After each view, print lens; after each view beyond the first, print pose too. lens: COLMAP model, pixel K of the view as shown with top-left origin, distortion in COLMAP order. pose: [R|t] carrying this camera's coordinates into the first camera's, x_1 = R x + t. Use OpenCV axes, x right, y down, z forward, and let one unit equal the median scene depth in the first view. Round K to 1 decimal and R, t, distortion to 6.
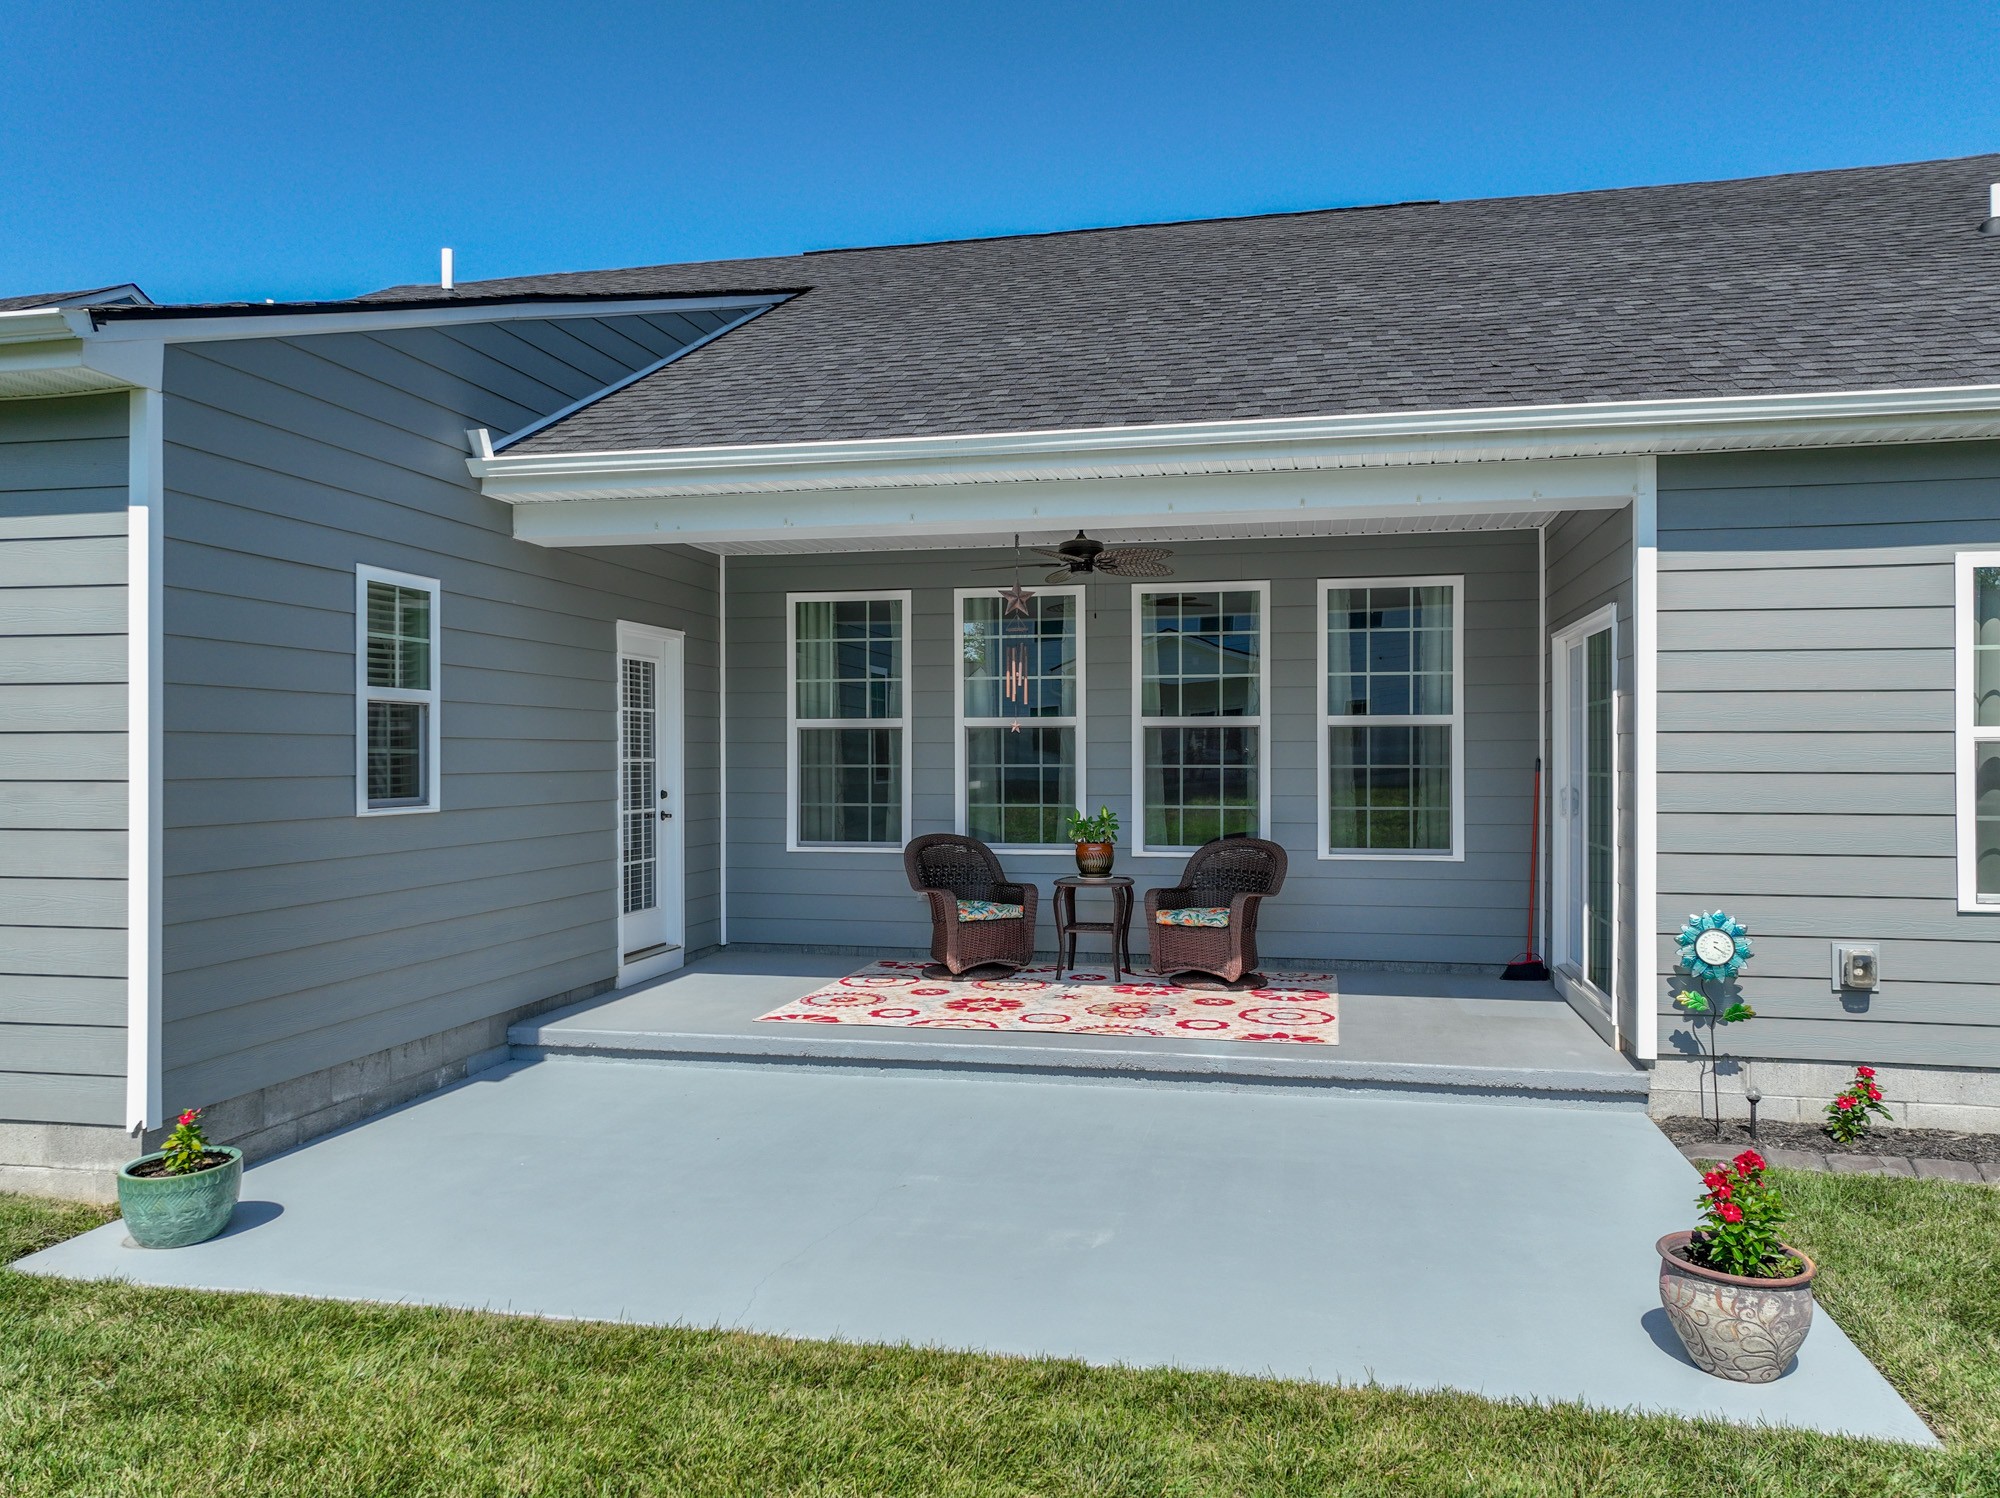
lens RADIAL K [[1506.5, 0, 987.8], [0, 1506.5, 755.2], [0, 0, 1]] dist [-0.006853, 0.026772]
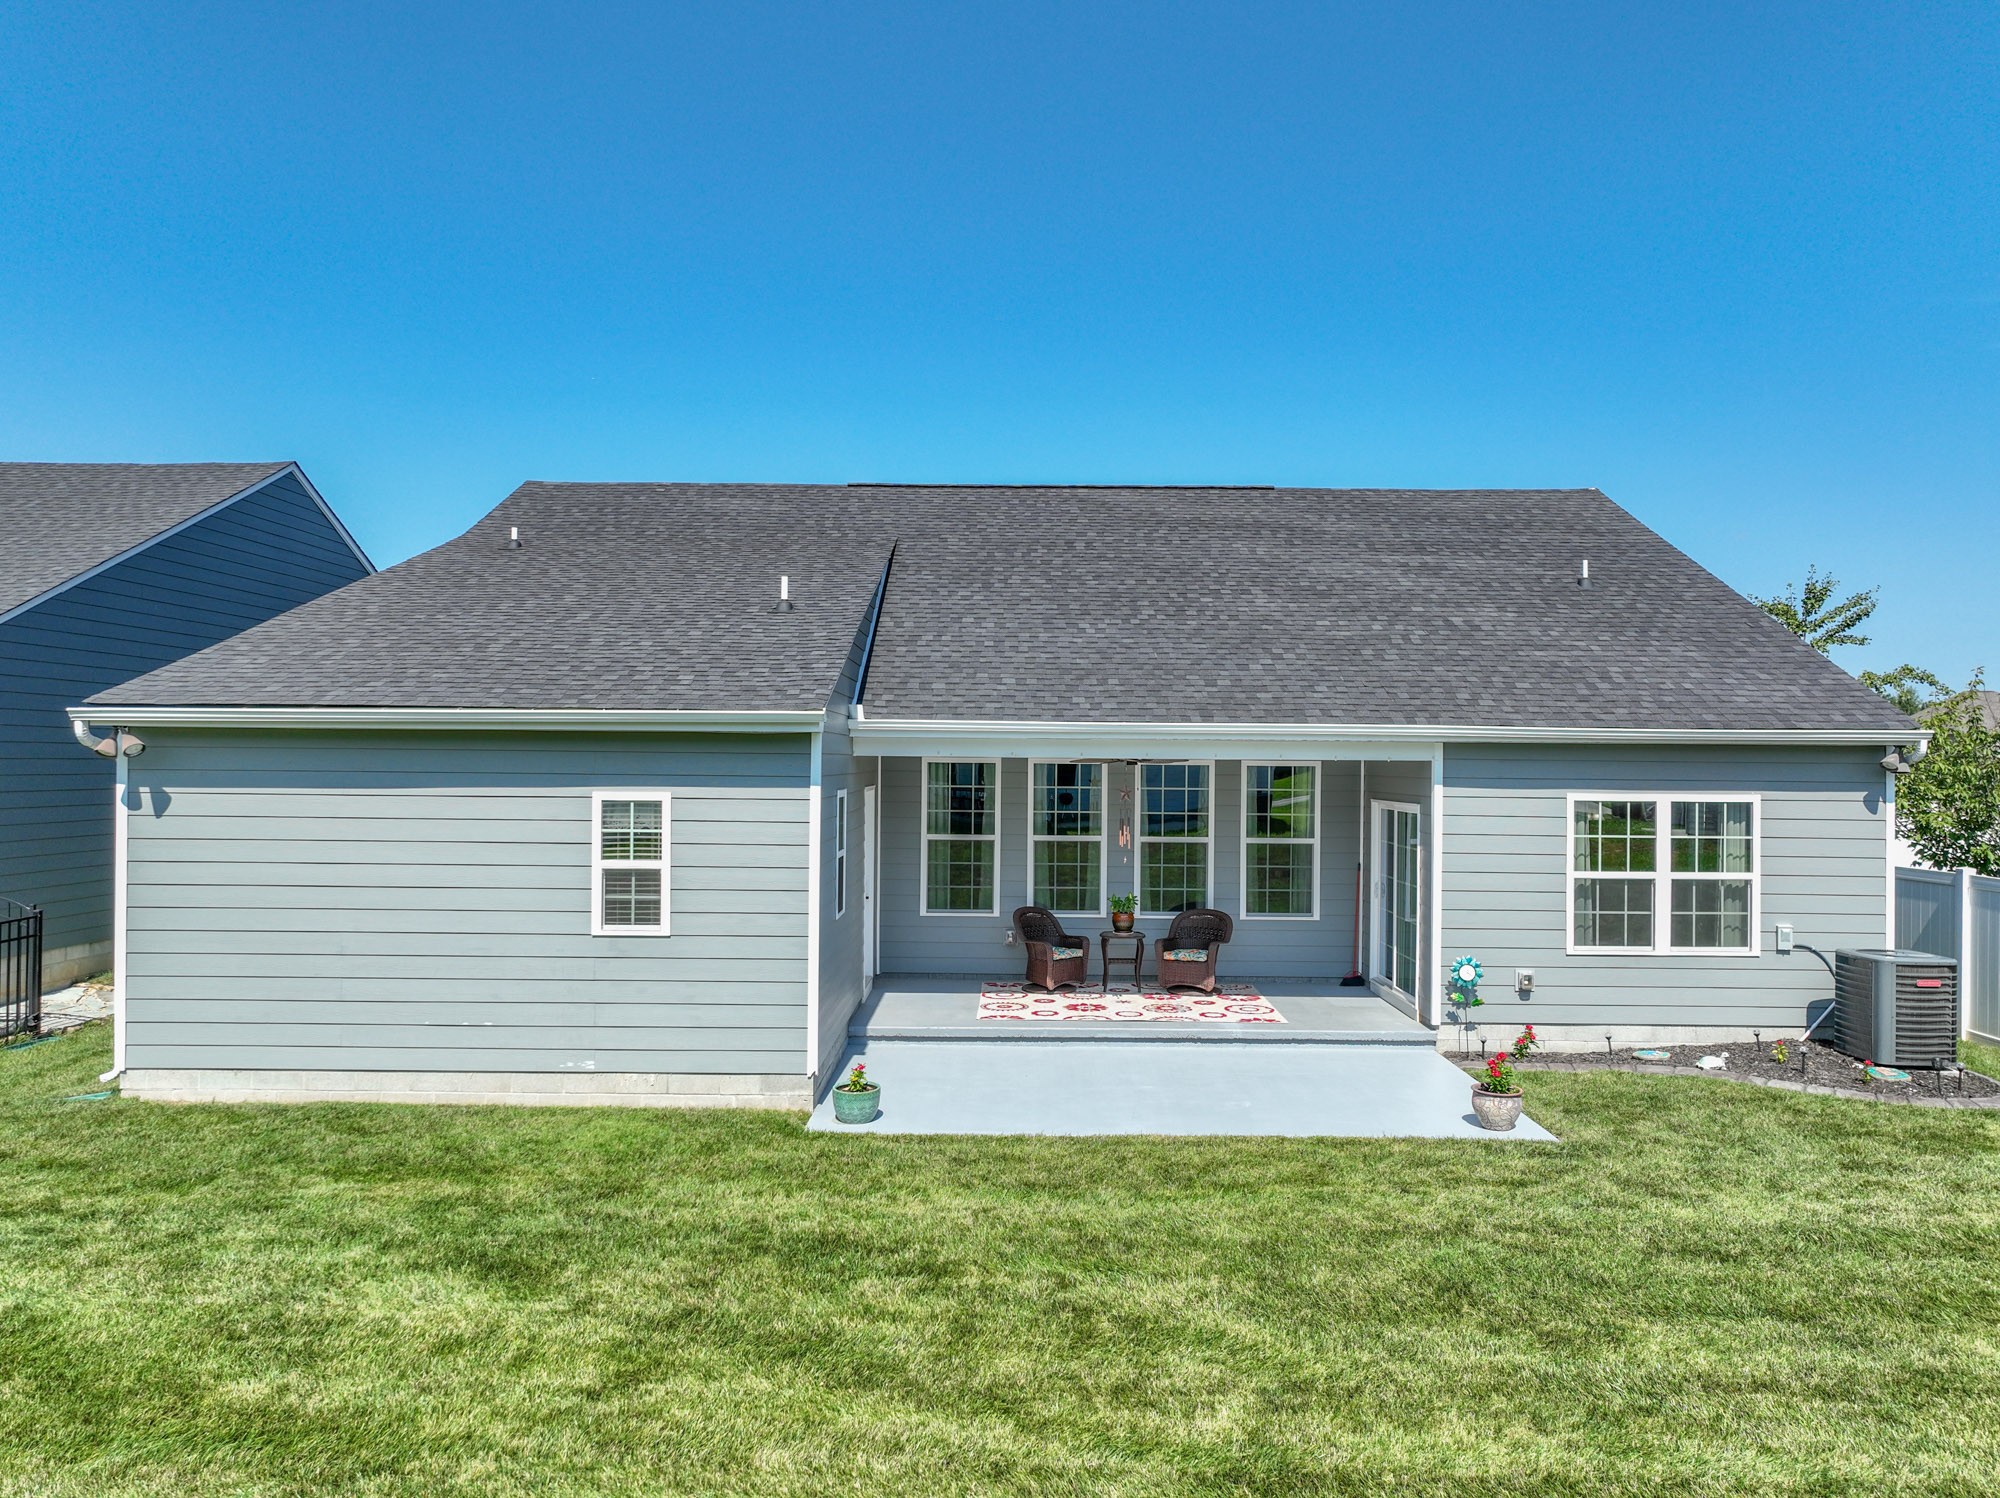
lens RADIAL K [[1506.5, 0, 1008.6], [0, 1506.5, 750.2], [0, 0, 1]] dist [-0.006853, 0.026772]
pose [[0.975887, 0.011991, 0.217945, -0.473096], [-0.011655, 0.999928, -0.002826, -0.132505], [-0.217964, 0.000218, 0.975957, -0.721983]]
